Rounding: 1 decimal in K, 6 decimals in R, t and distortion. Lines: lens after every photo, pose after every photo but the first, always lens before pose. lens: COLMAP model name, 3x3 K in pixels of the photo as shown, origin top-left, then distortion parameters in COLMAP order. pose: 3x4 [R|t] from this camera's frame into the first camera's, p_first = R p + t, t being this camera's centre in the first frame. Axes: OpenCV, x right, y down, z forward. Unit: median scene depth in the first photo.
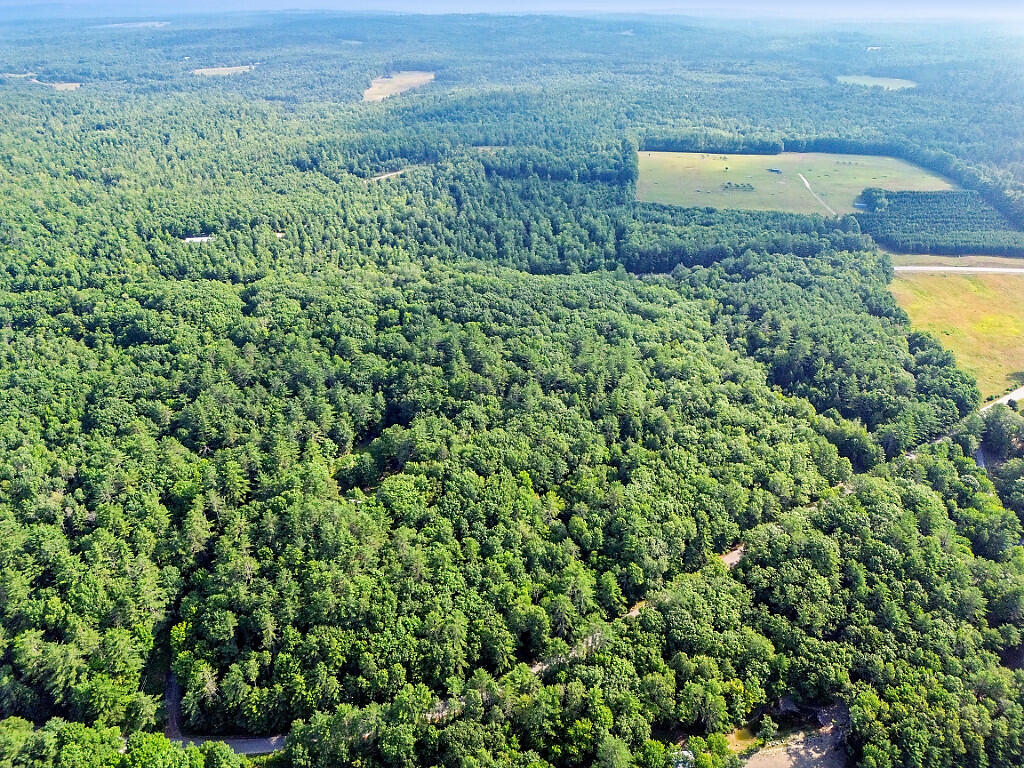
lens RADIAL K [[721.5, 0, 513.7], [0, 721.5, 382.3], [0, 0, 1]] dist [0.071989, -0.062283]
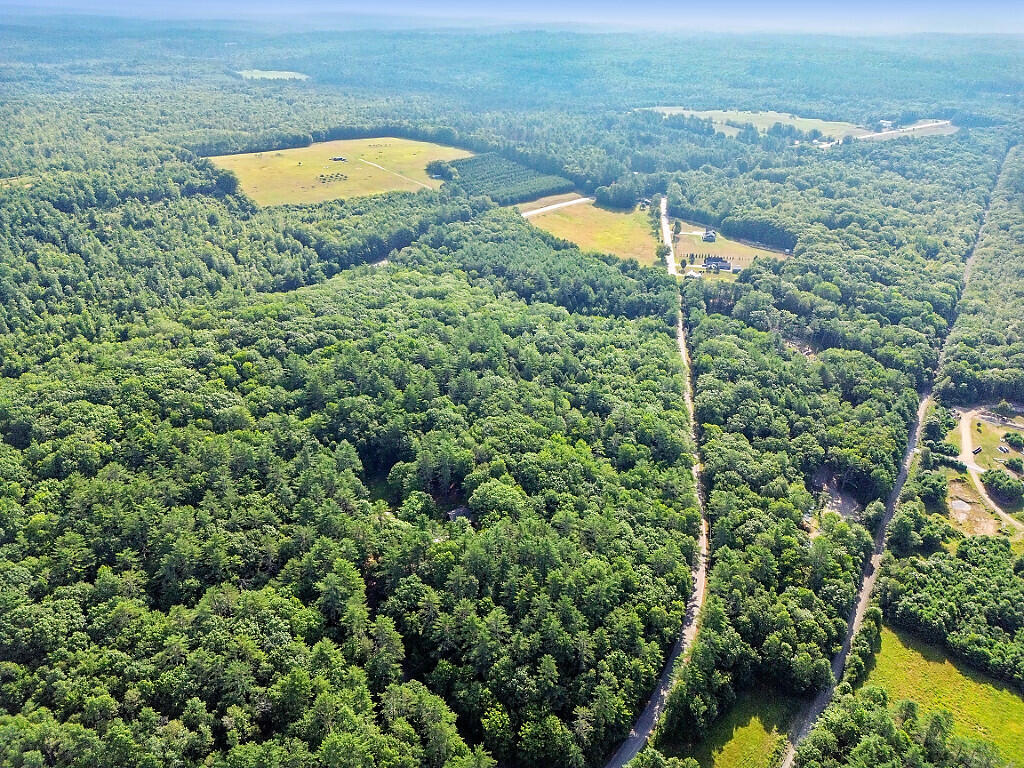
lens RADIAL K [[721.5, 0, 513.7], [0, 721.5, 382.3], [0, 0, 1]] dist [0.071989, -0.062283]
pose [[0.665801, -0.346177, 0.660962, -0.616444], [0.344318, 0.928442, 0.139430, -0.104388], [-0.661932, 0.134749, 0.737353, 0.199208]]
